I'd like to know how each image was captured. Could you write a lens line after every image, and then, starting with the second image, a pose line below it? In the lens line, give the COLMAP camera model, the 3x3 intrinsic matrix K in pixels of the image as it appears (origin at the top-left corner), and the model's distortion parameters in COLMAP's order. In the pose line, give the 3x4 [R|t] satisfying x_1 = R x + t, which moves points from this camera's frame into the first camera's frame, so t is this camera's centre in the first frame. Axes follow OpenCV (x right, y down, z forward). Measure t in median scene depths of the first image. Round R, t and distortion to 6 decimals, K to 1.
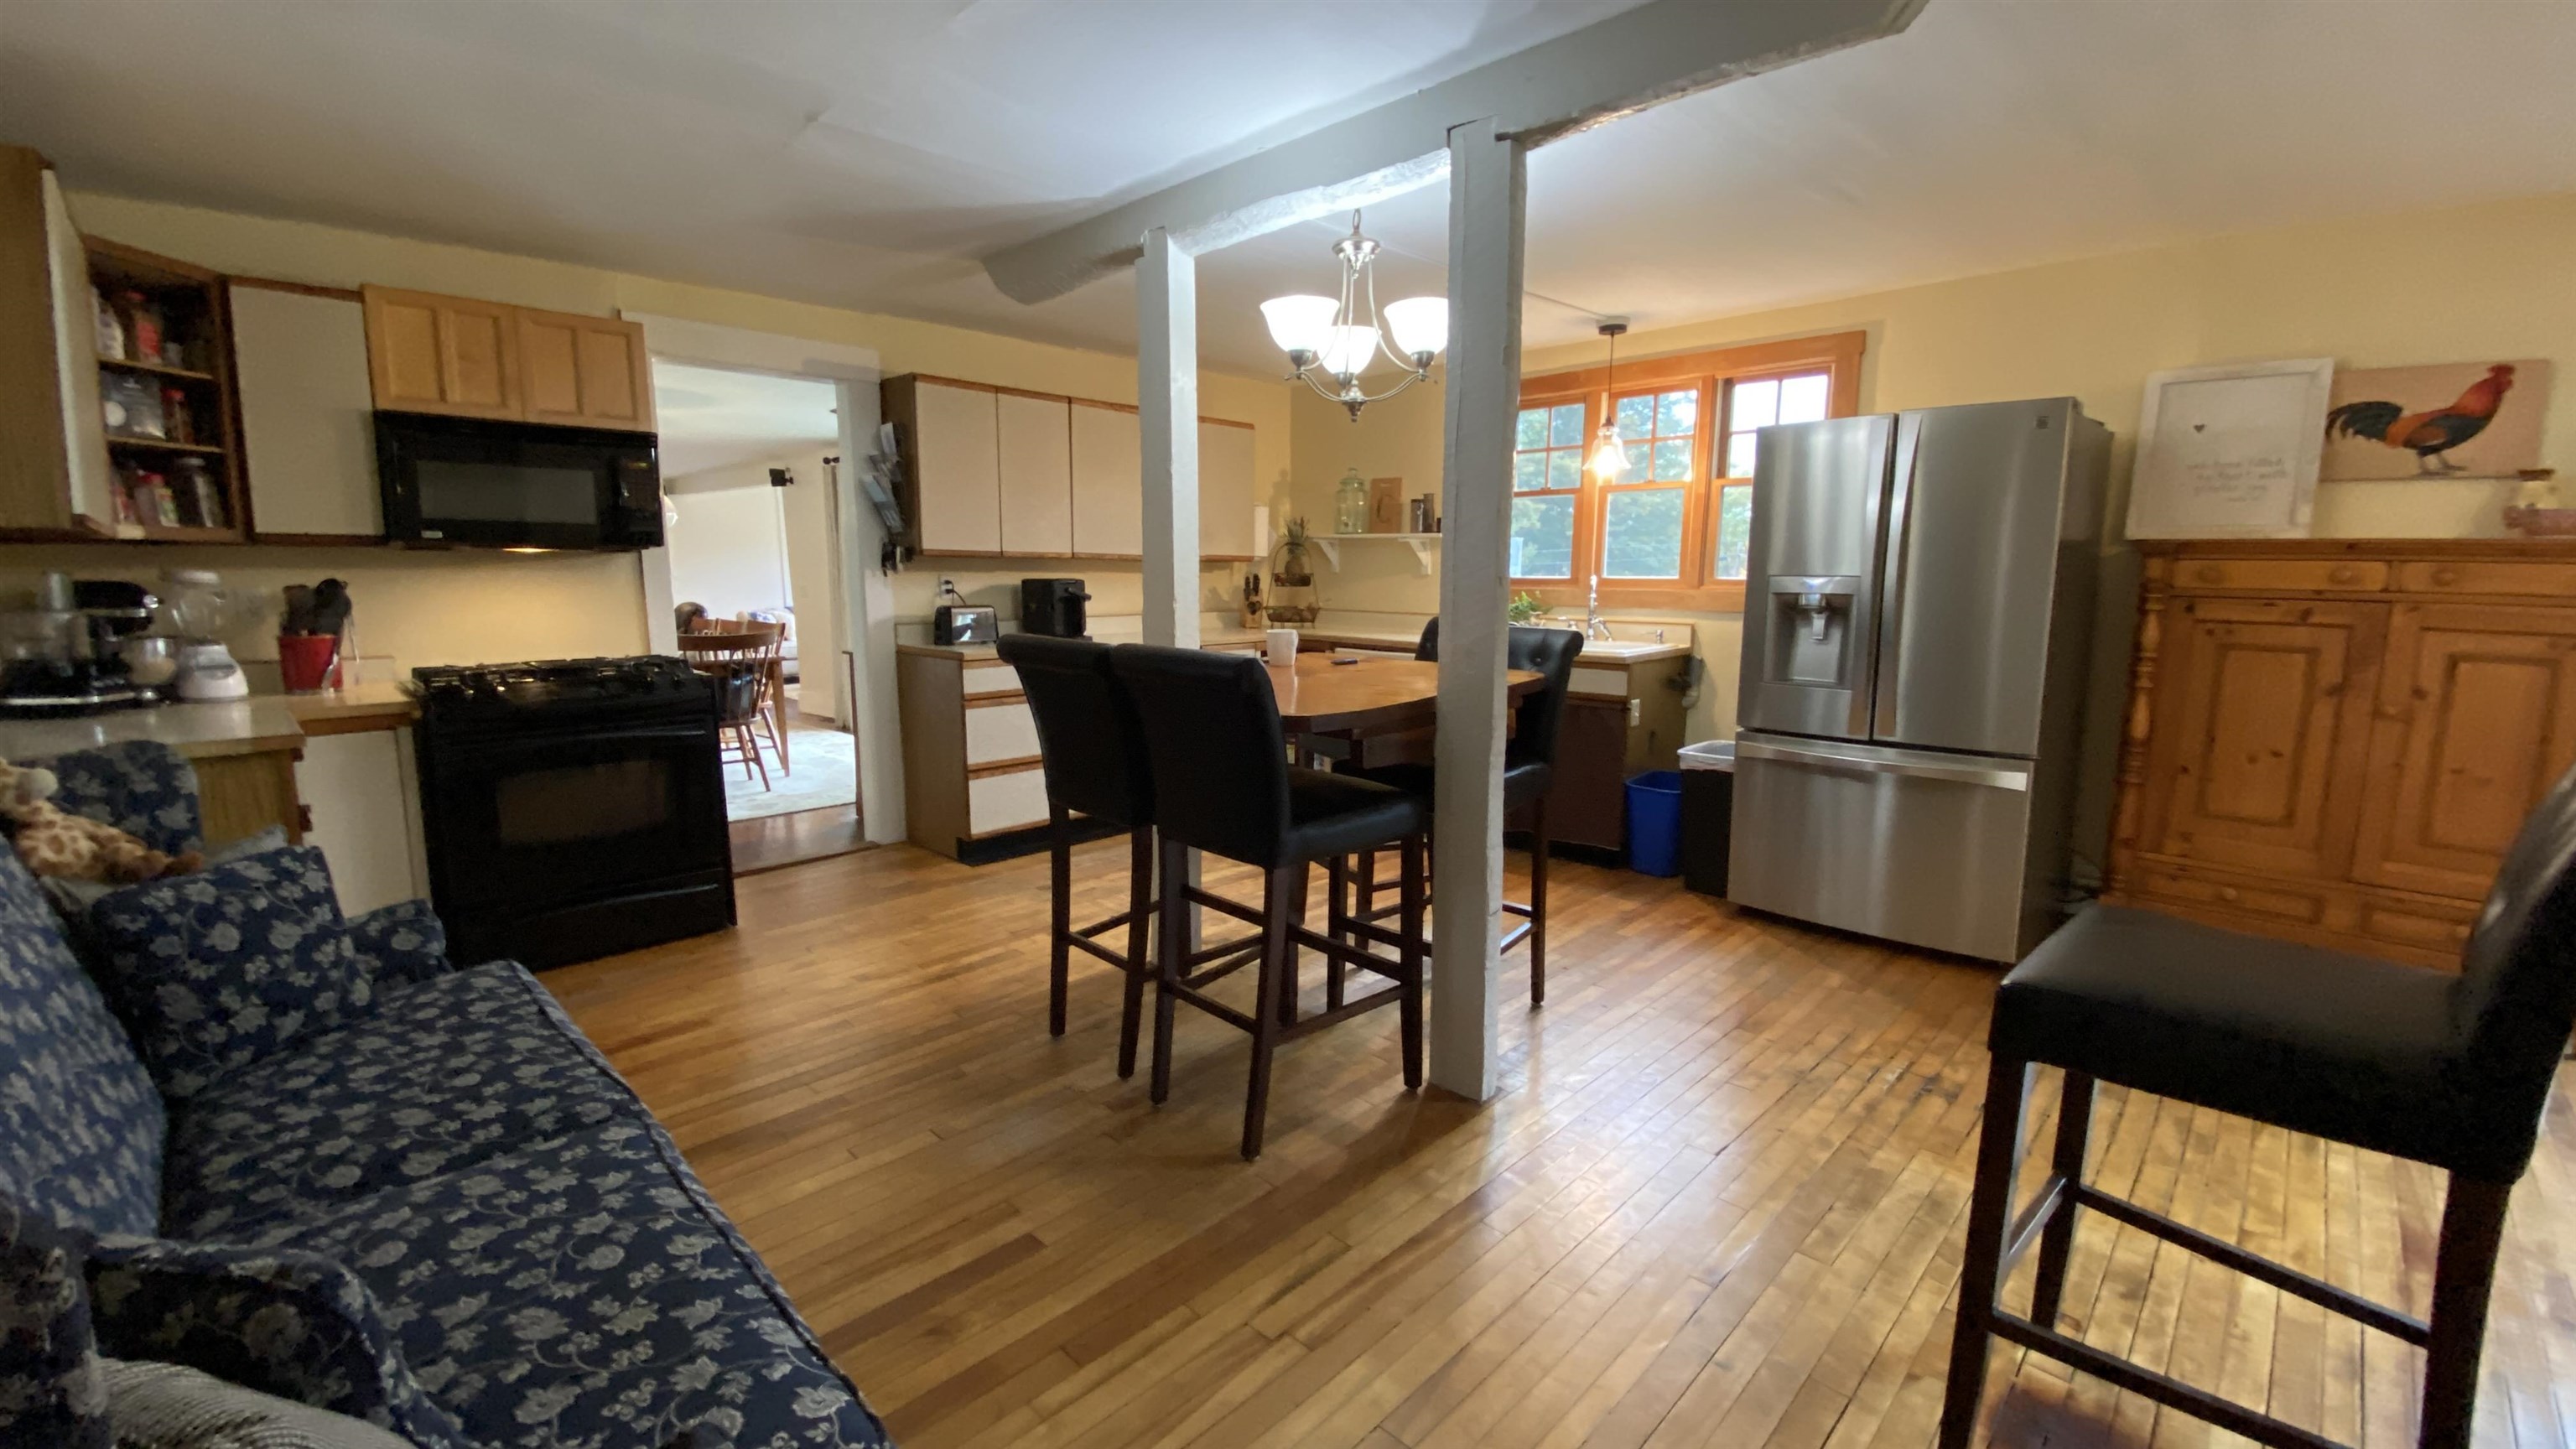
lens RADIAL K [[1057.4, 0, 1284.5], [0, 1057.4, 726.6], [0, 0, 1]] dist [0.004925, -0.001263]
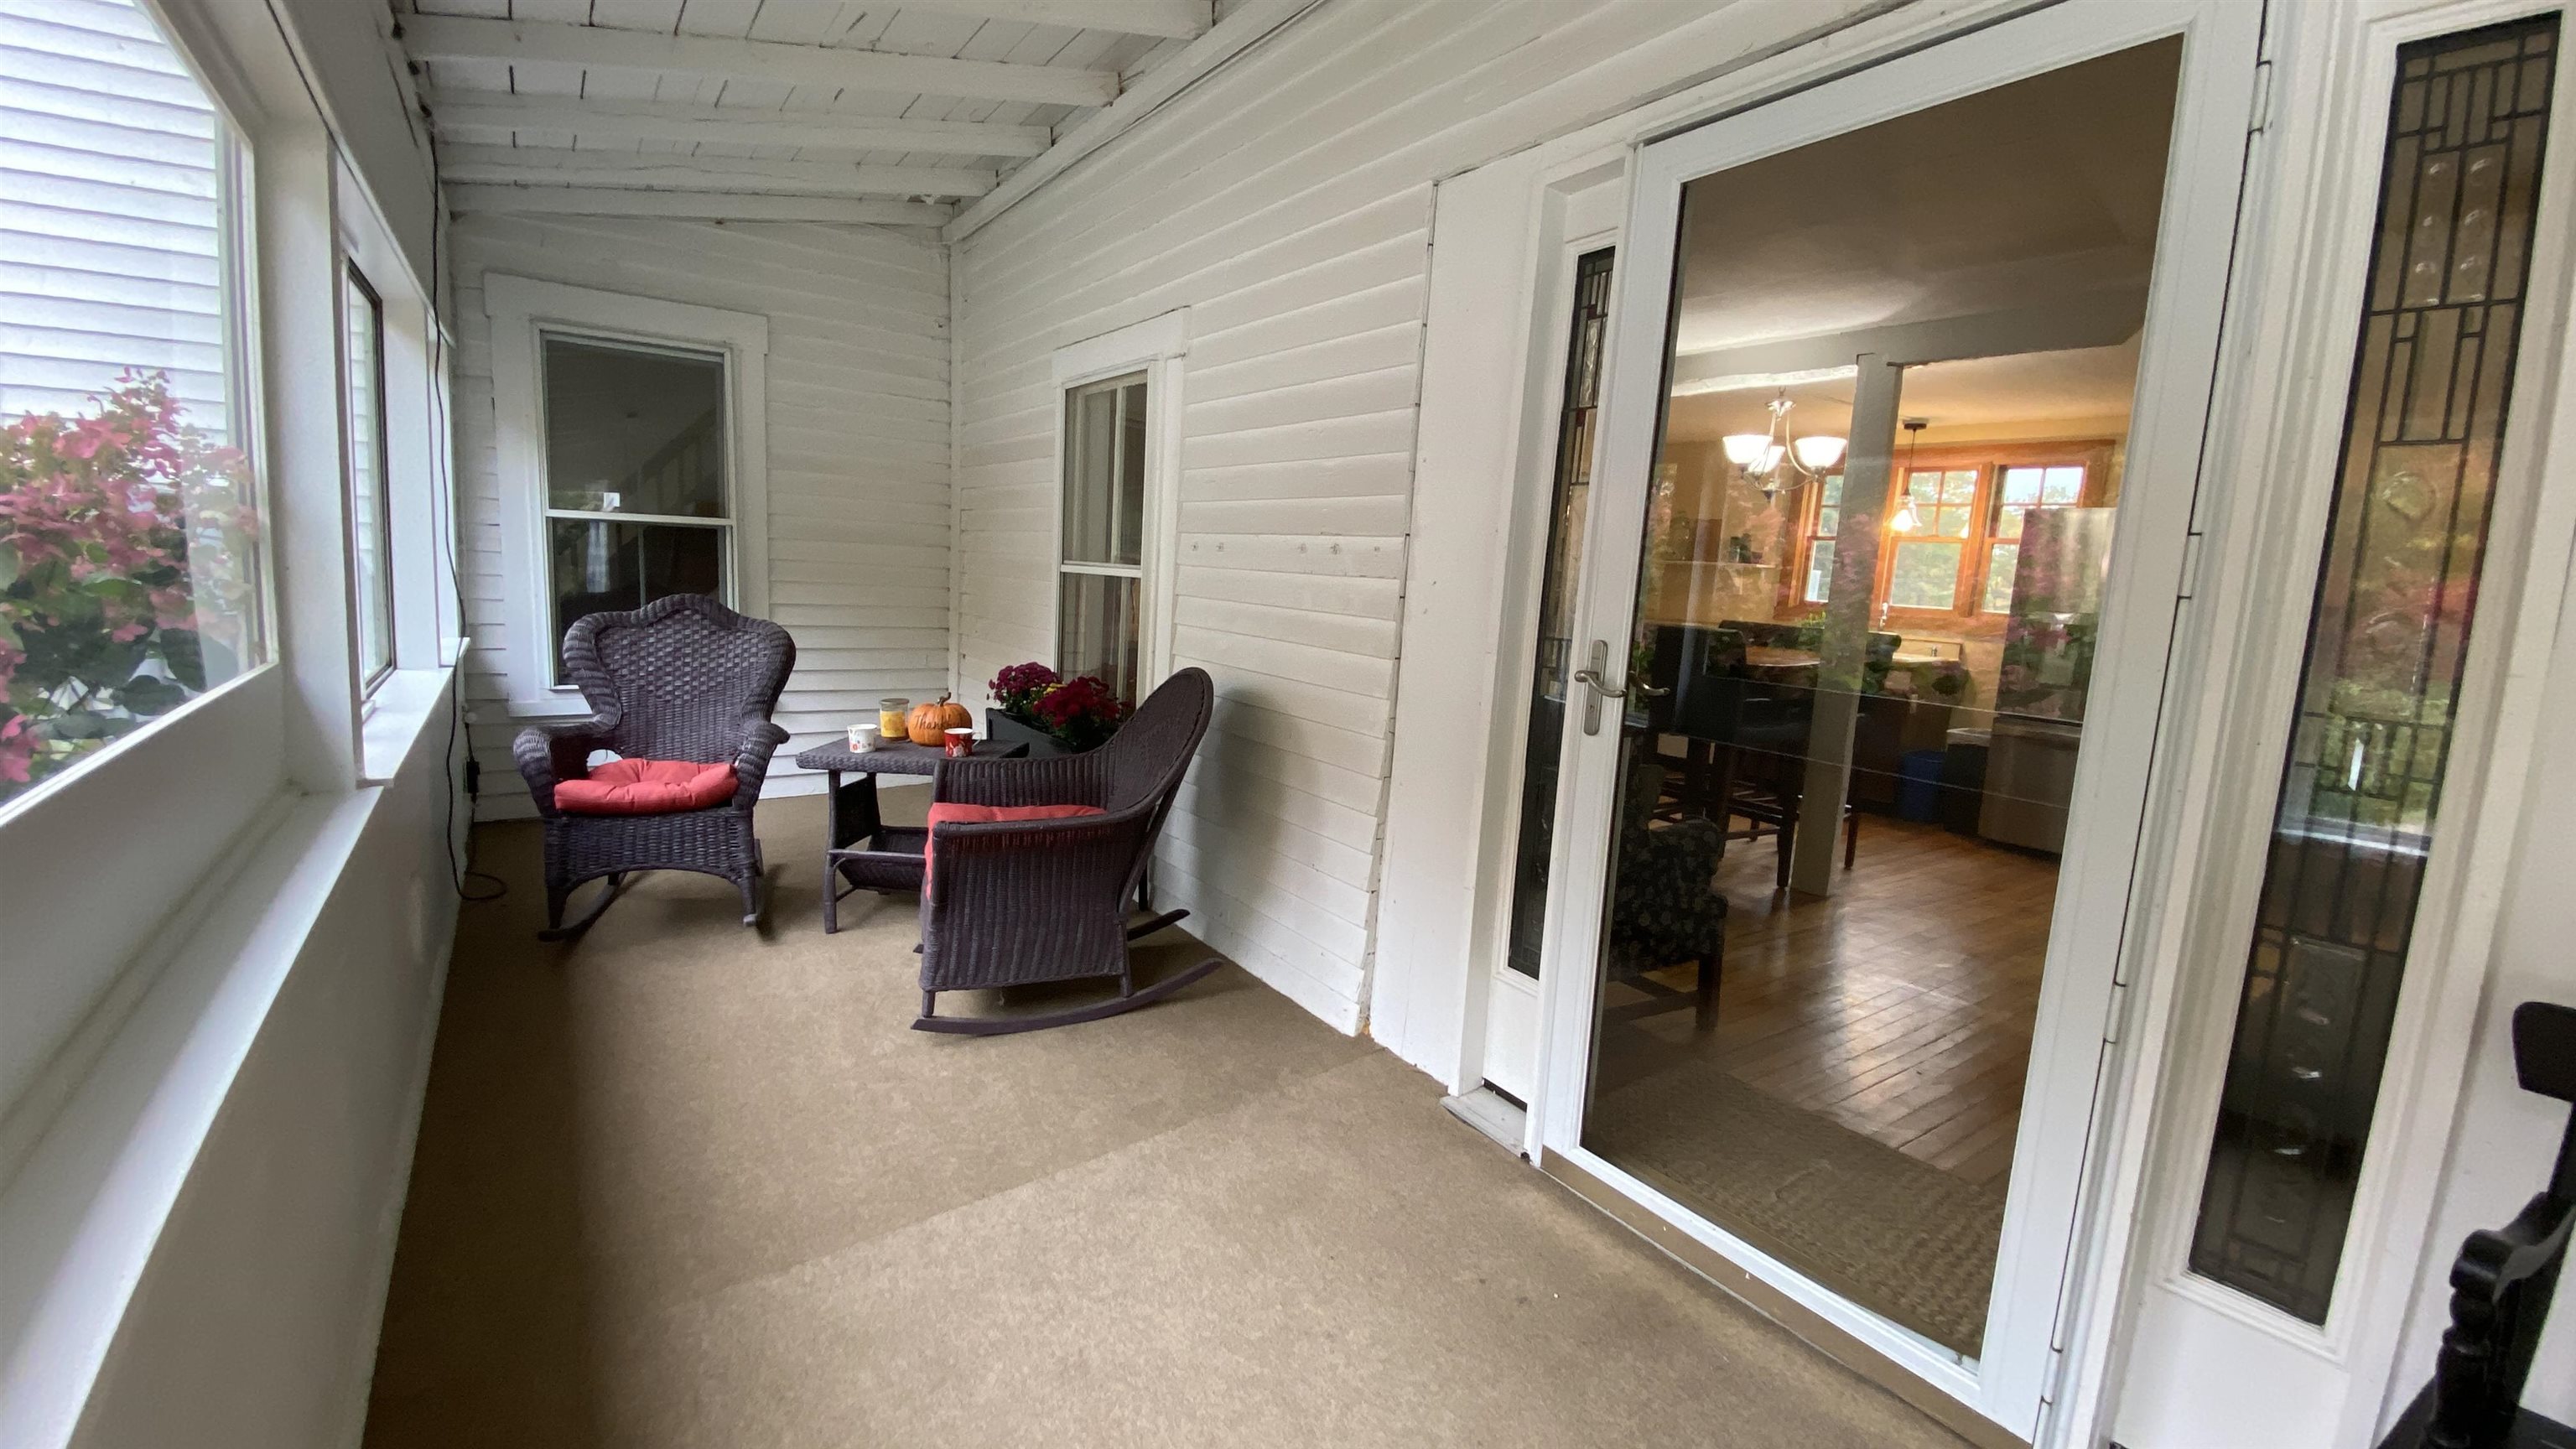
lens RADIAL K [[1057.4, 0, 1297.3], [0, 1057.4, 705.2], [0, 0, 1]] dist [0.004925, -0.001263]
pose [[0.983644, 0.080547, -0.161109, -0.267145], [-0.084563, 0.996252, -0.018218, 0.093036], [0.159038, 0.031544, 0.986768, -0.557070]]
